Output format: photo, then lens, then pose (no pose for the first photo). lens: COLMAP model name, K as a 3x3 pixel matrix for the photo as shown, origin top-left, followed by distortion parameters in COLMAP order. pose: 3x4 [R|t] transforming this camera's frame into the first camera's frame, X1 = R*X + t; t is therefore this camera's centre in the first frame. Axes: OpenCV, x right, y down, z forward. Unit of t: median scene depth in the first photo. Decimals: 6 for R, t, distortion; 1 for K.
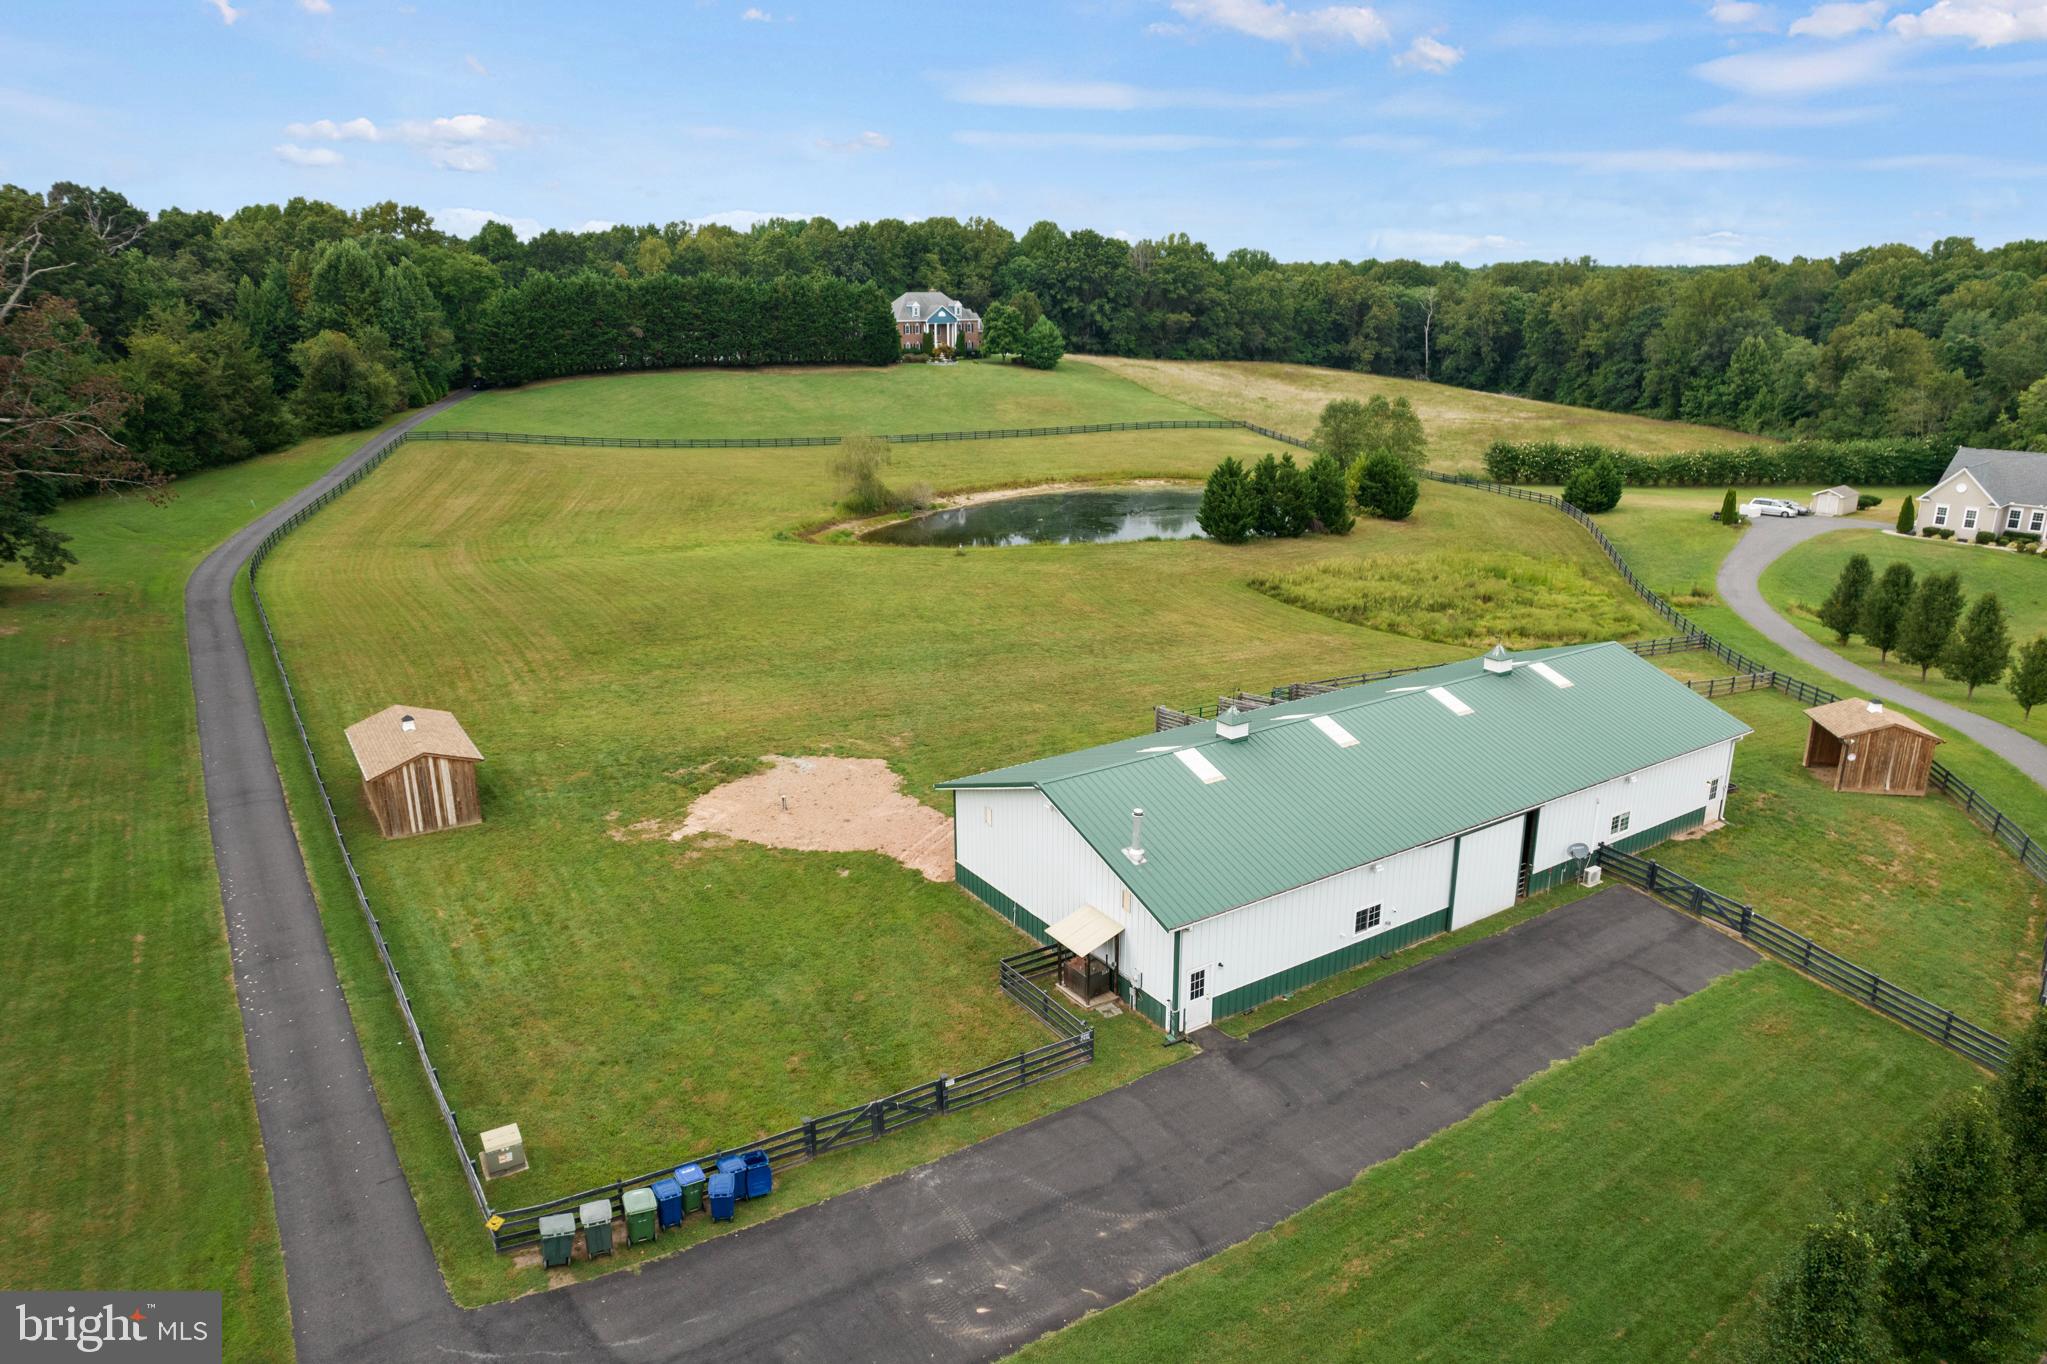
lens RADIAL K [[1283.9, 0, 1023.5], [0, 1283.9, 682.0], [0, 0, 1]] dist [-0.050492, -0.000147]
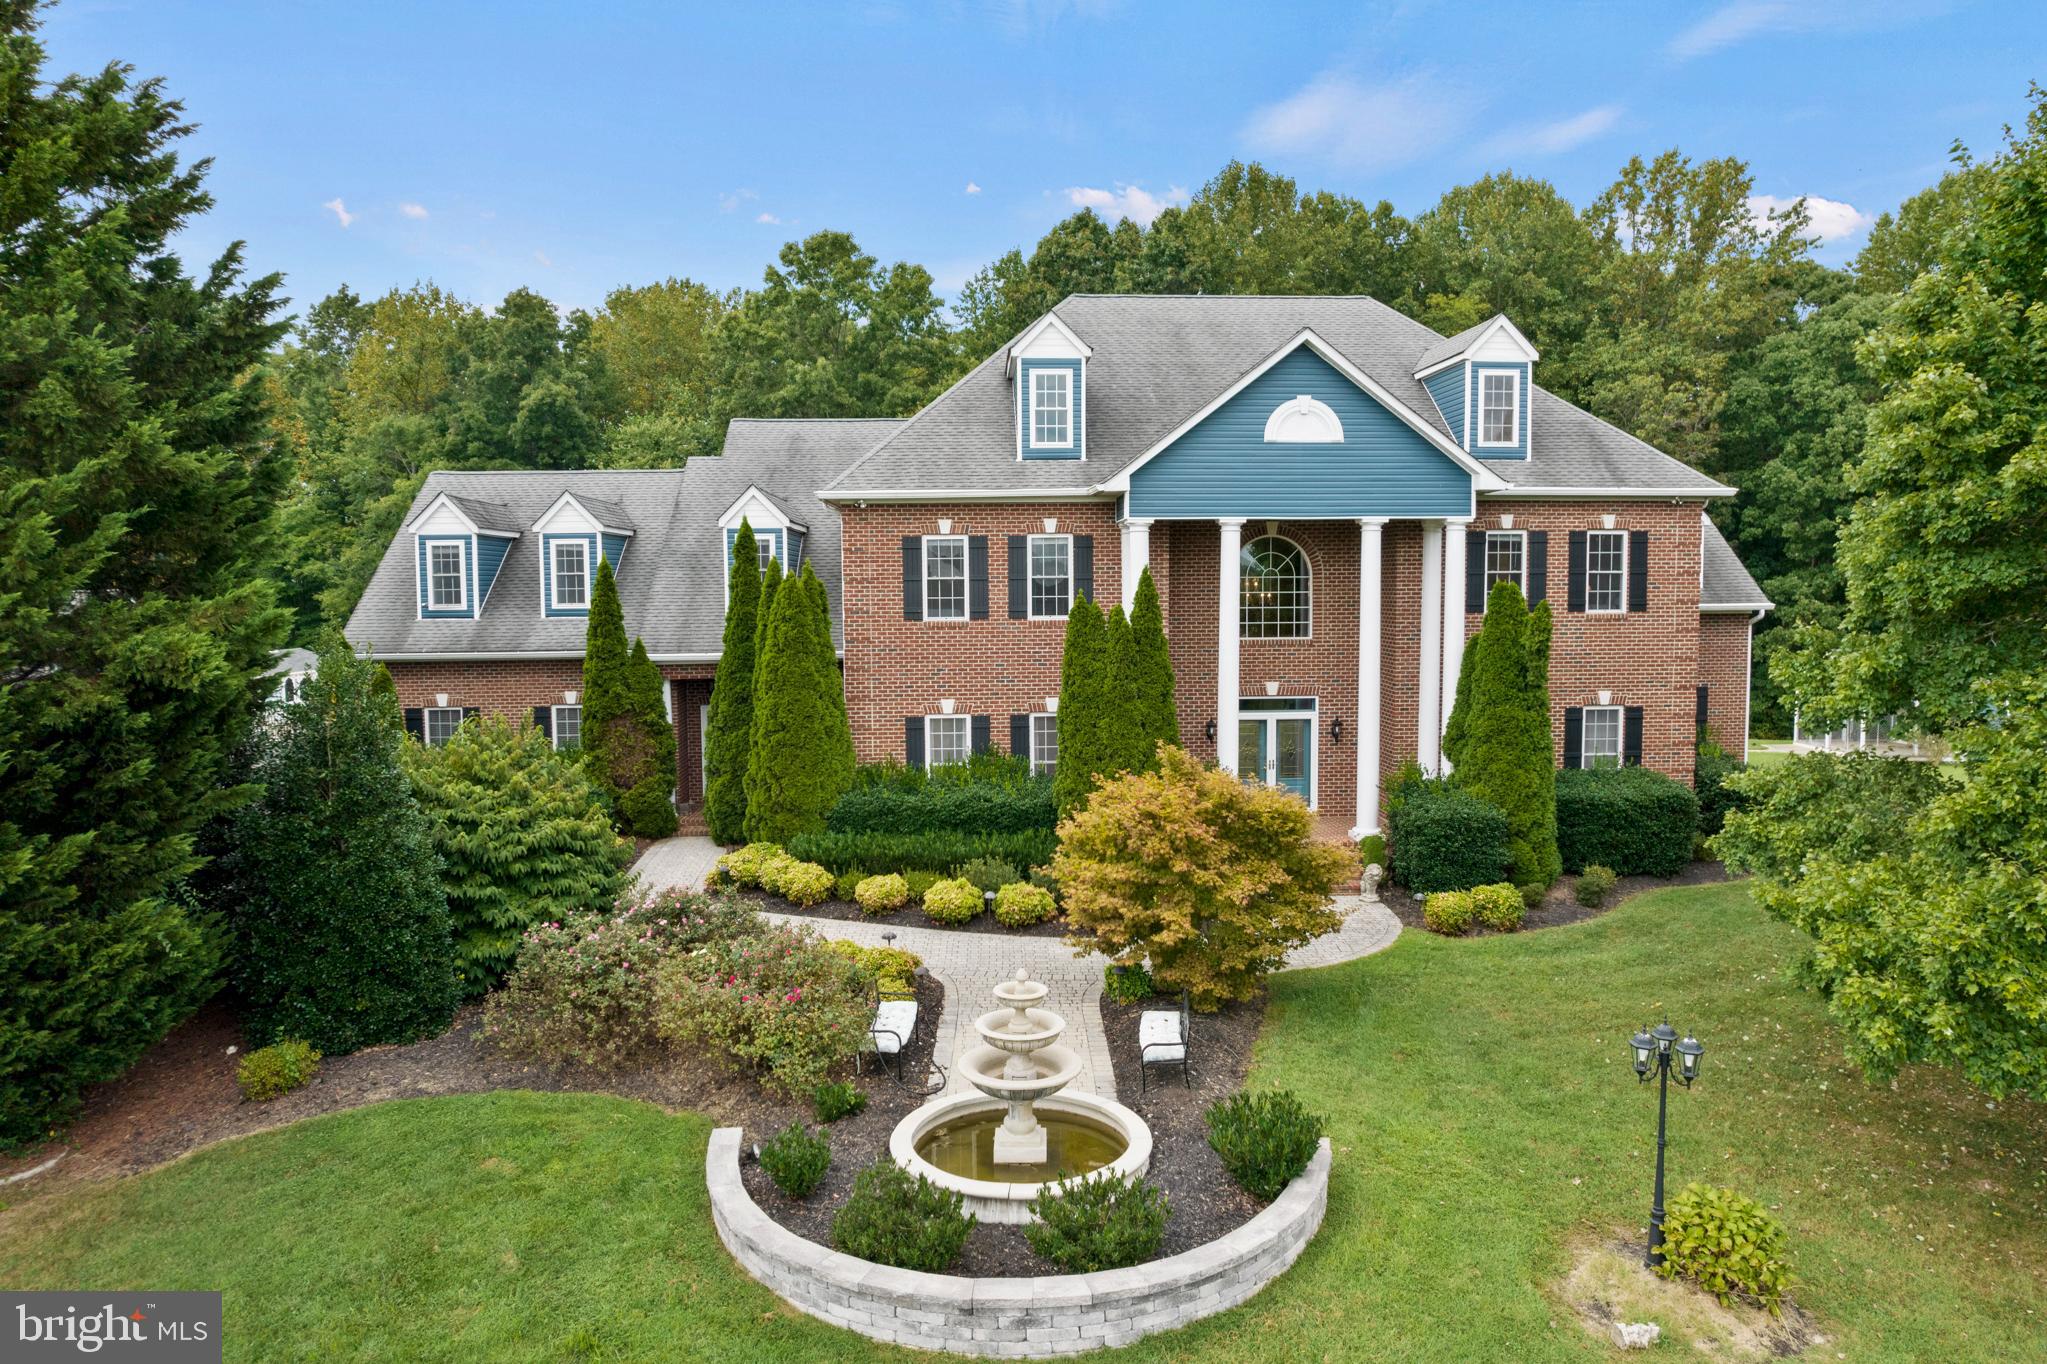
lens RADIAL K [[1283.9, 0, 1023.5], [0, 1283.9, 682.0], [0, 0, 1]] dist [-0.050492, -0.000147]
pose [[0.889442, 0.033479, -0.455820, -0.037727], [-0.132694, 0.973272, -0.187441, -0.246699], [0.437362, 0.227203, 0.870111, 0.907717]]
